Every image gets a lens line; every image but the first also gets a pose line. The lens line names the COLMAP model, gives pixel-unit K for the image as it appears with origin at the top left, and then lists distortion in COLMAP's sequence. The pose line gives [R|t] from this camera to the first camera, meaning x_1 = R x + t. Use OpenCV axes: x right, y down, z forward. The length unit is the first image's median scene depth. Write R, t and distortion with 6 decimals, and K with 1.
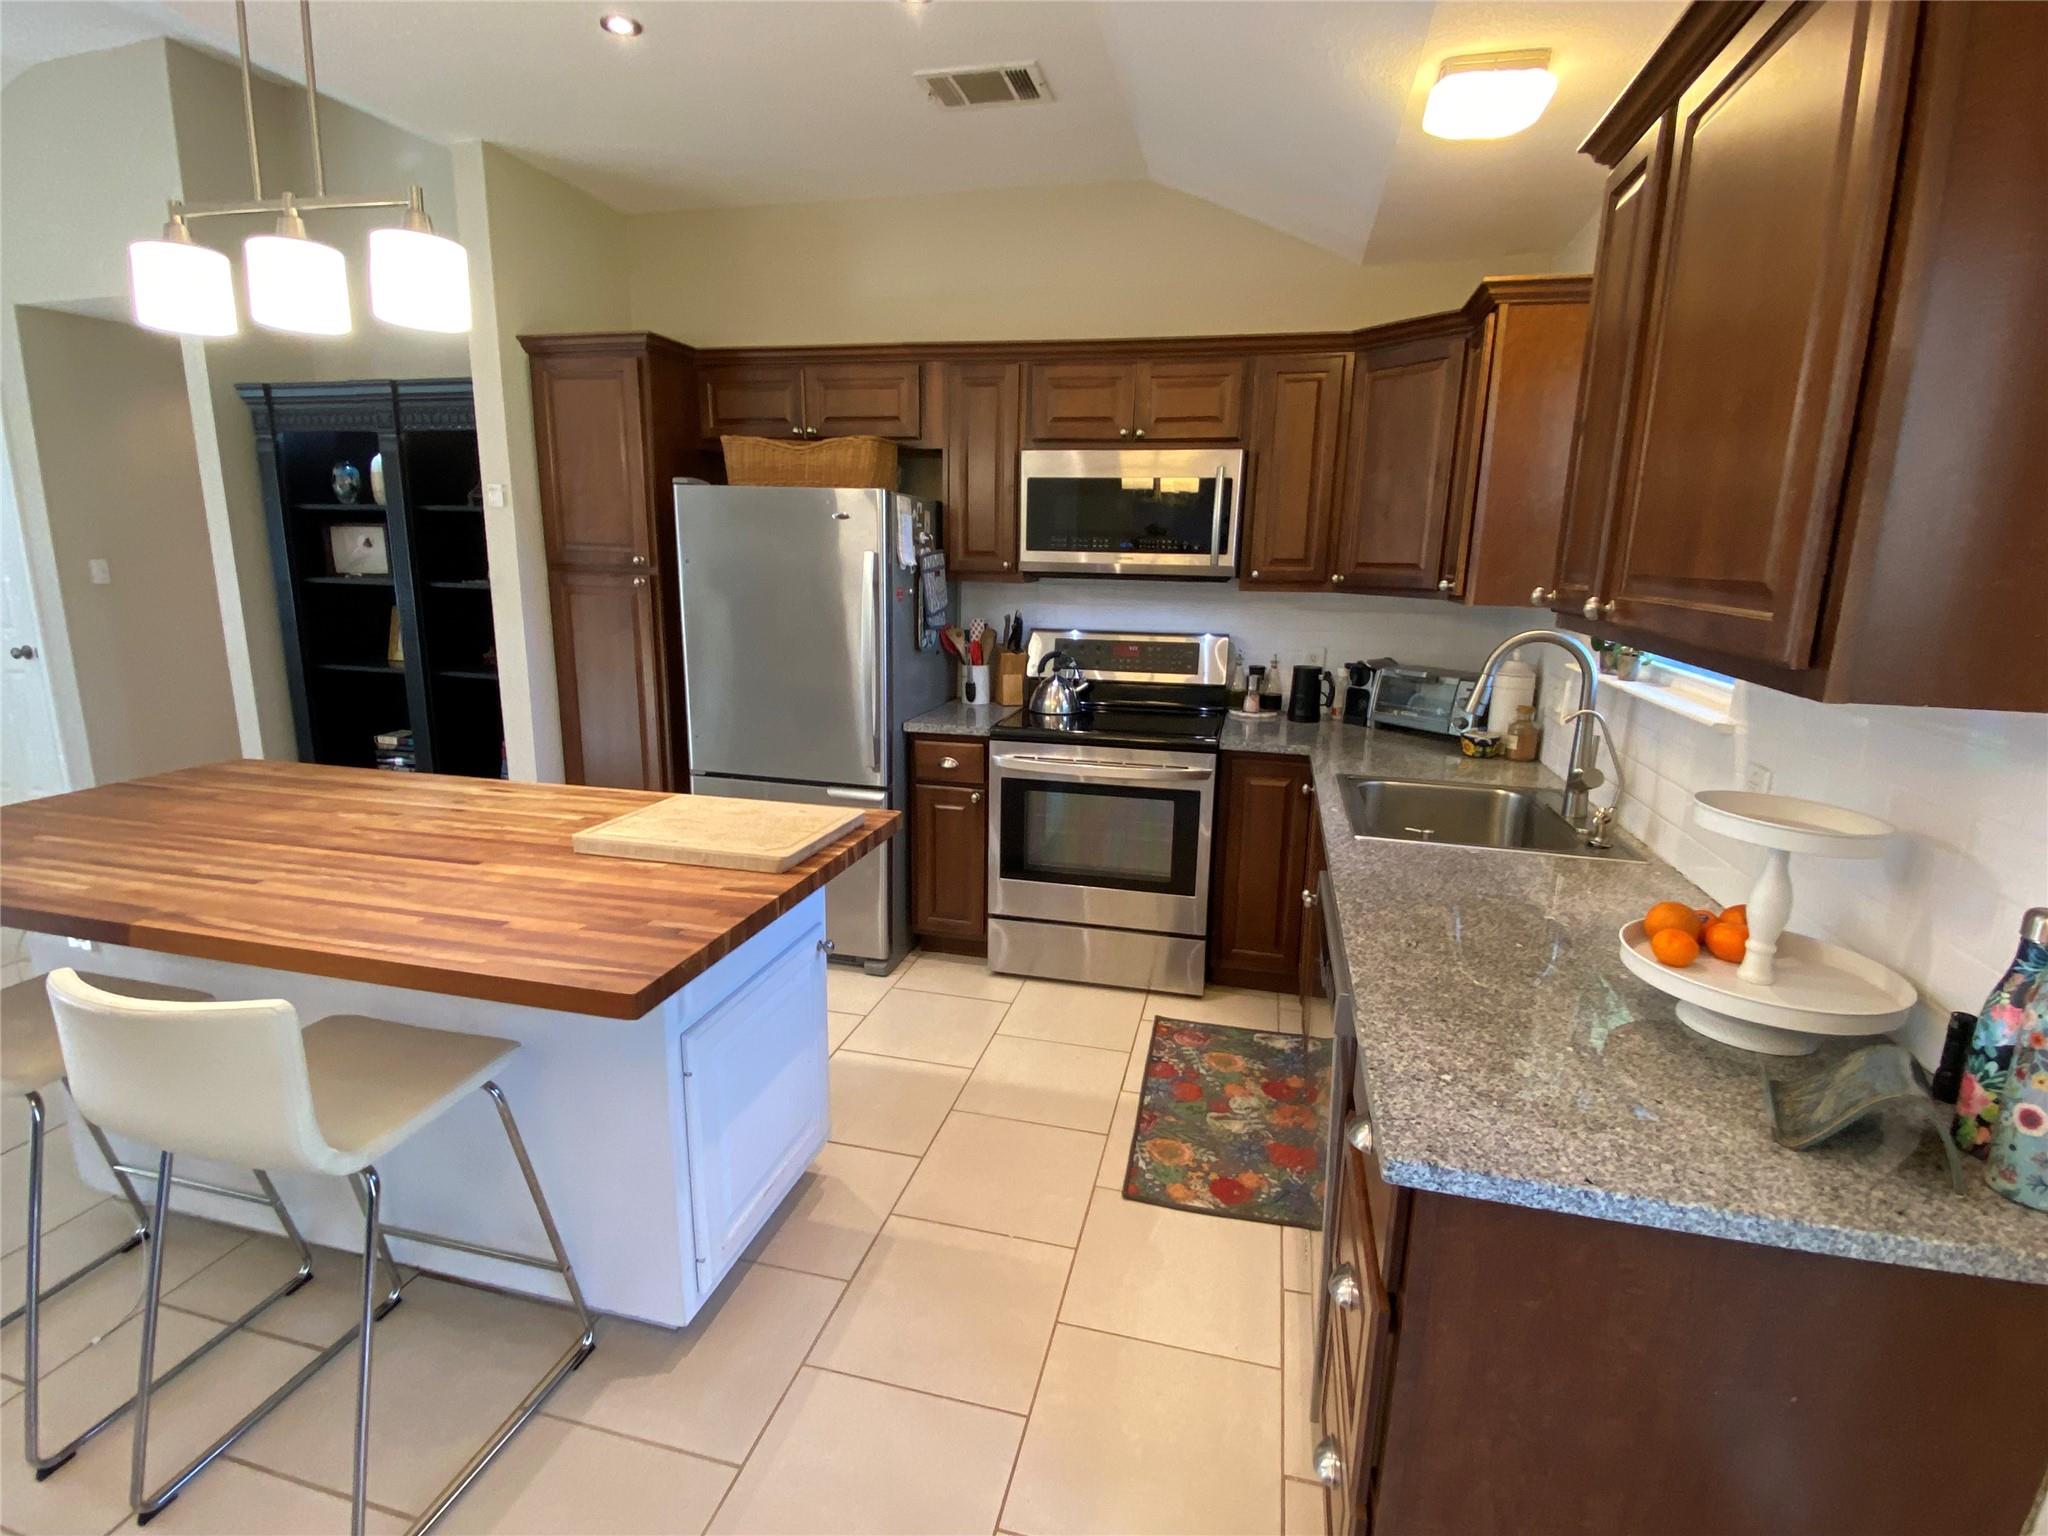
lens RADIAL K [[974.0, 0, 1022.7], [0, 974.0, 761.4], [0, 0, 1]] dist [0.024443, -0.019827]
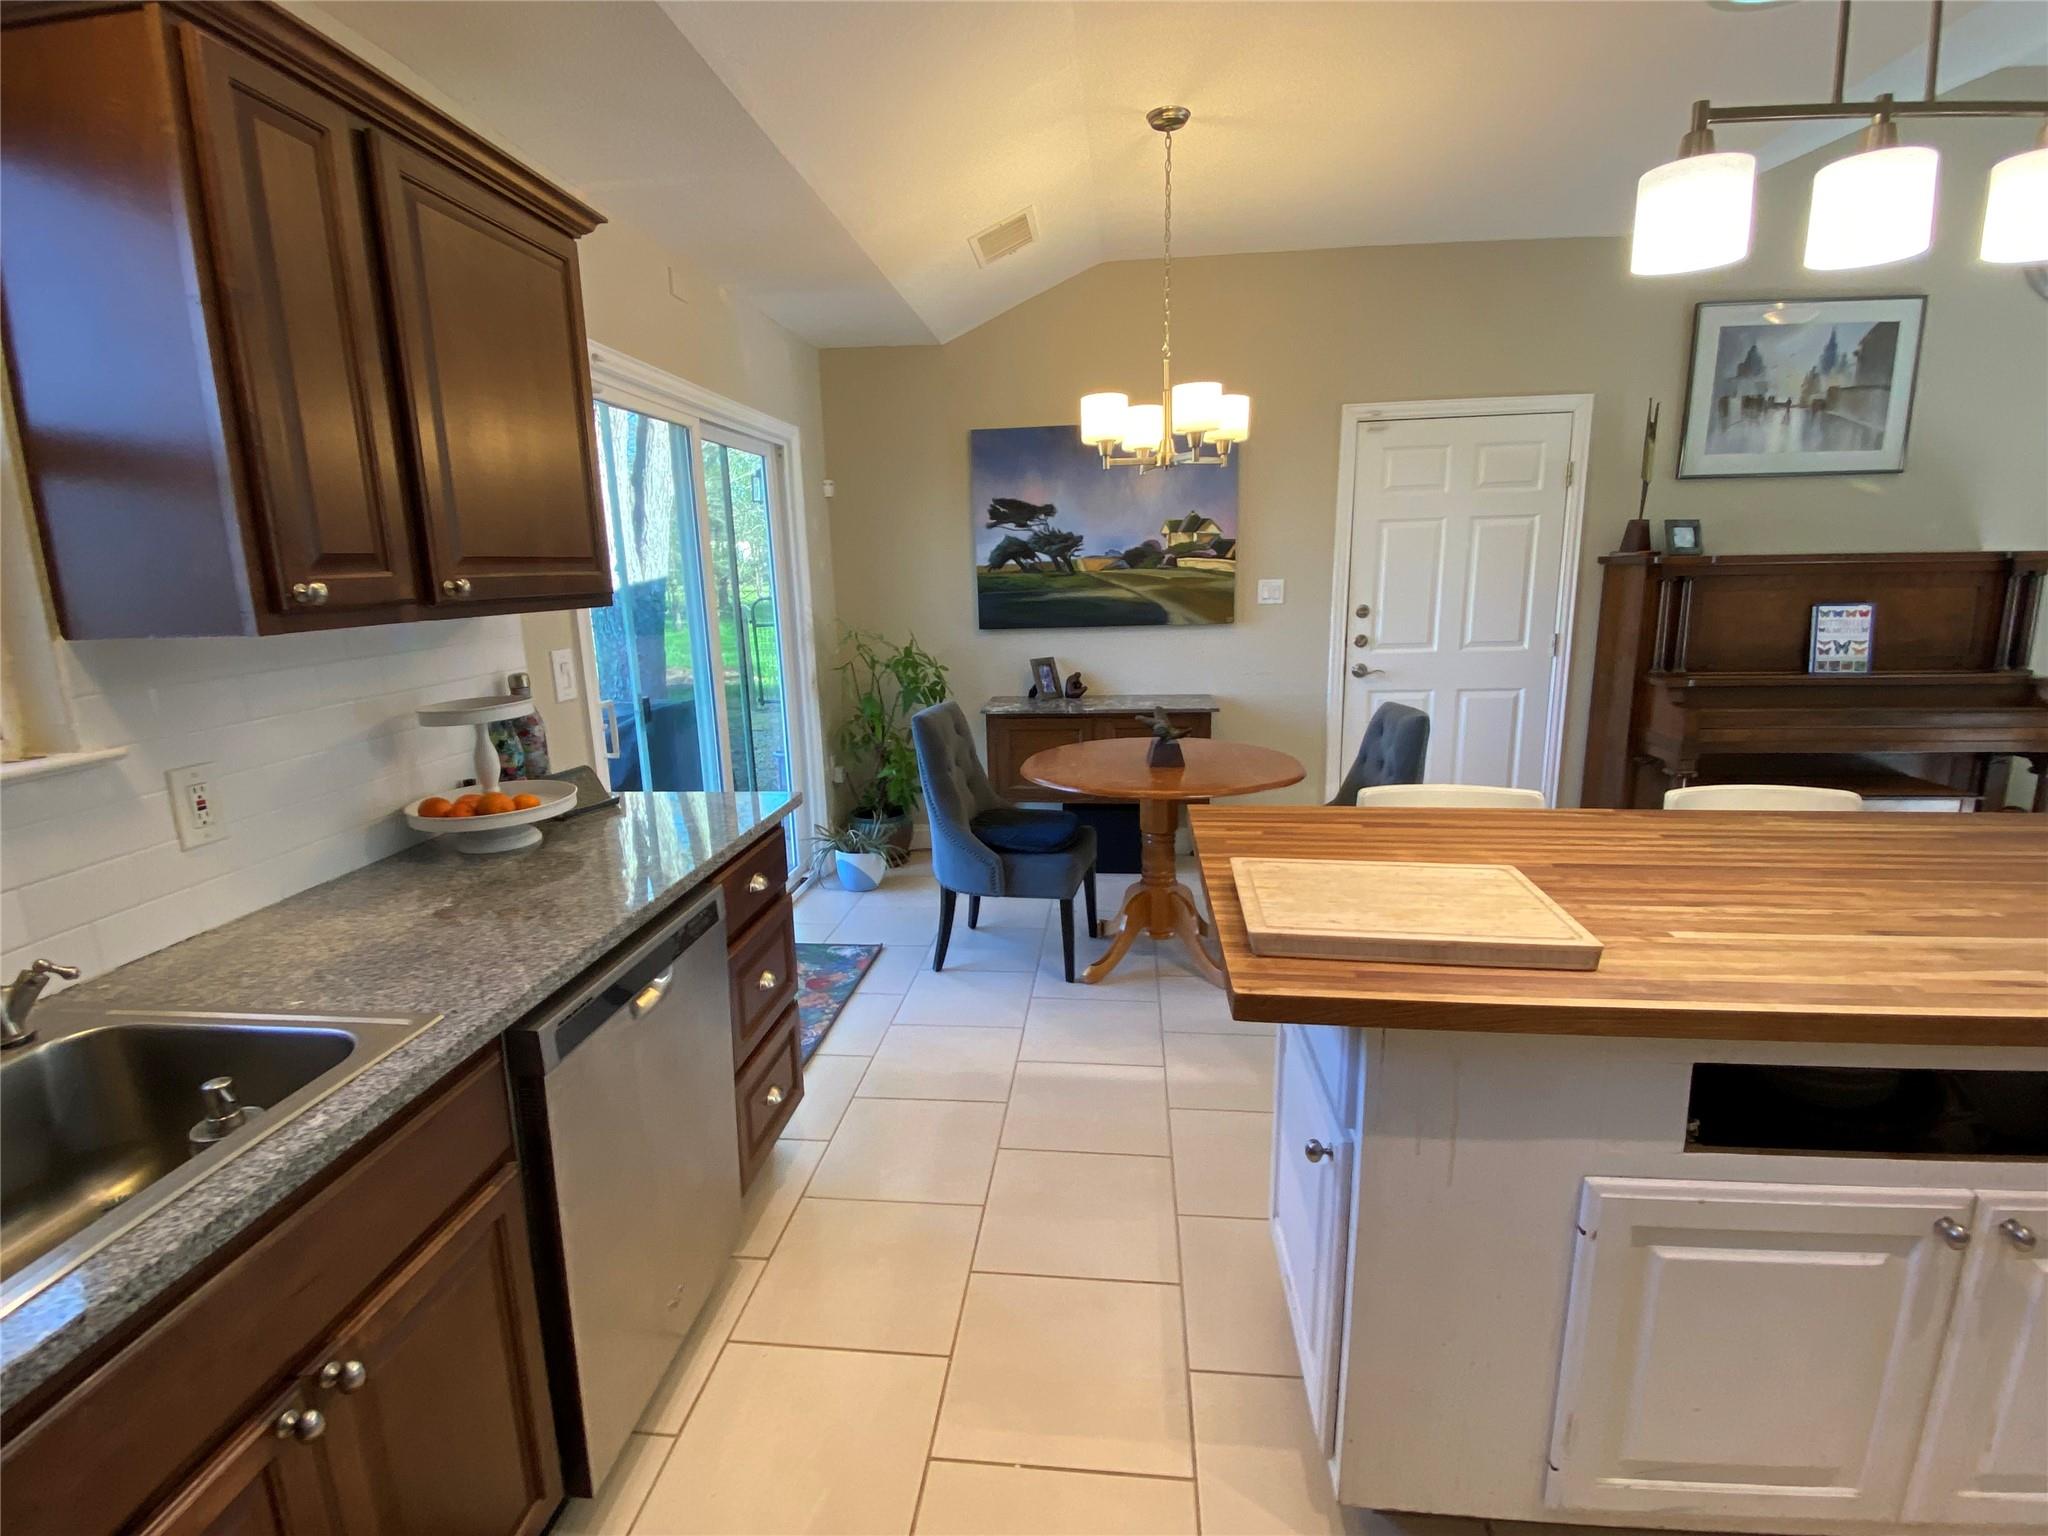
lens RADIAL K [[966.7, 0, 1024.0], [0, 966.7, 768.0], [0, 0, 1]] dist [0.048083, -0.039044]
pose [[-0.989157, 0.031497, -0.143442, 0.047040], [-0.029340, 0.914657, 0.403166, -0.189285], [0.143898, 0.403003, -0.903815, 0.942693]]
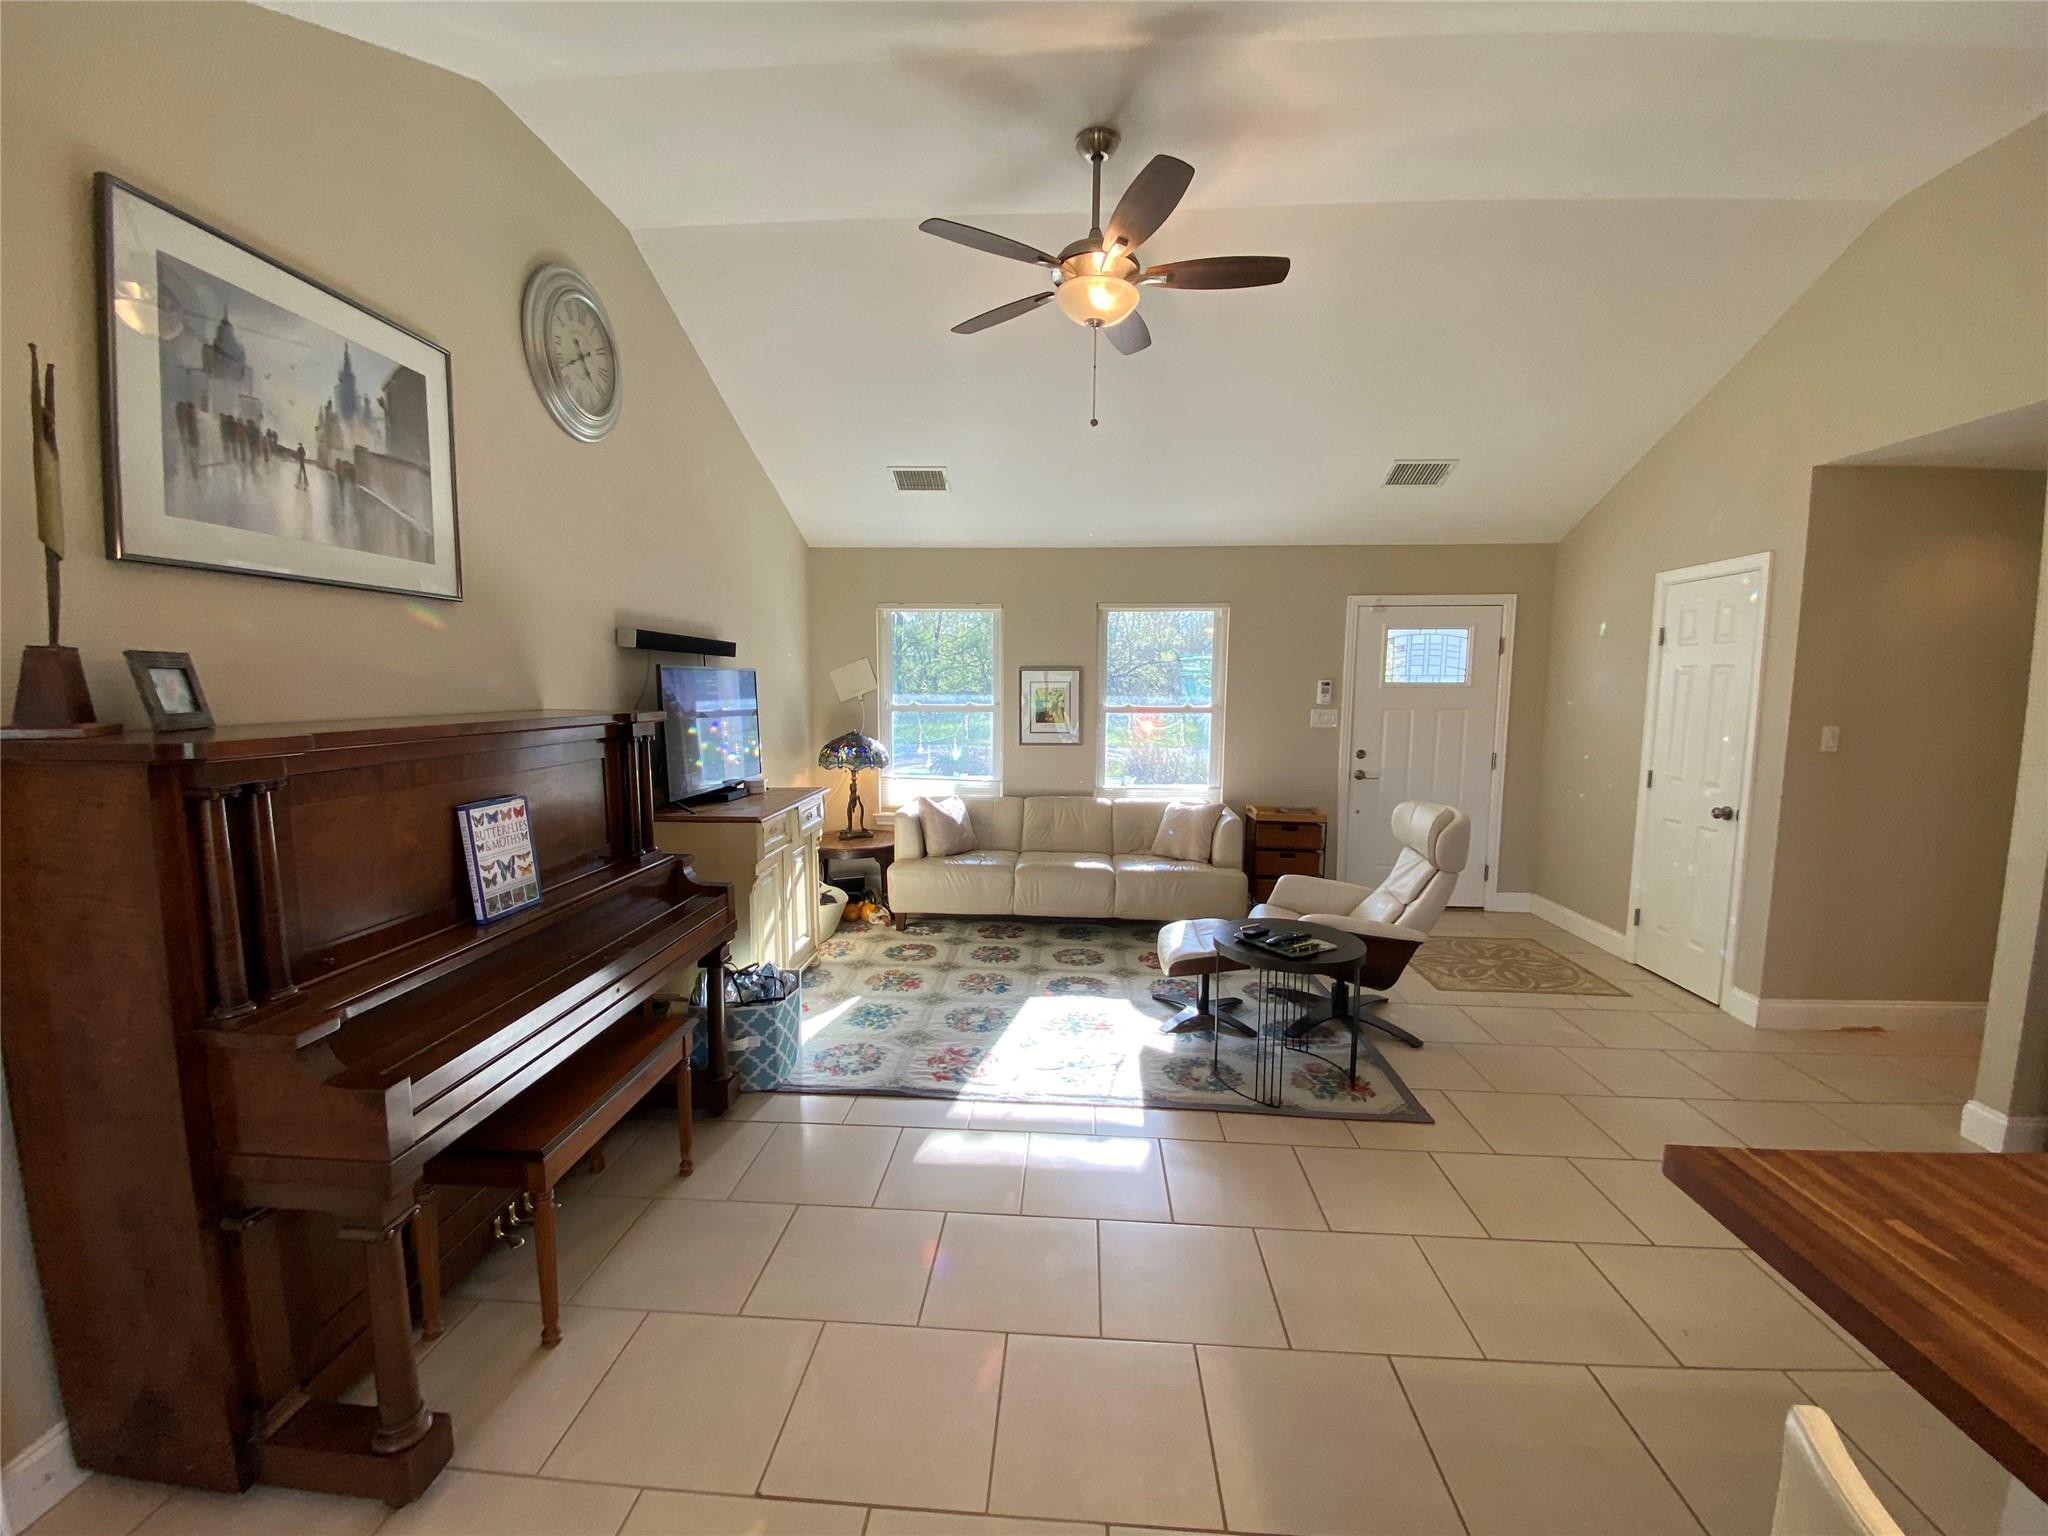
lens RADIAL K [[823.2, 0, 1019.1], [0, 823.2, 770.7], [0, 0, 1]] dist [0.030791, -0.026489]
pose [[0.175302, 0.085168, -0.980824, -0.434040], [-0.211979, 0.976149, 0.046876, -0.056142], [0.961423, 0.199696, 0.189175, 0.184546]]
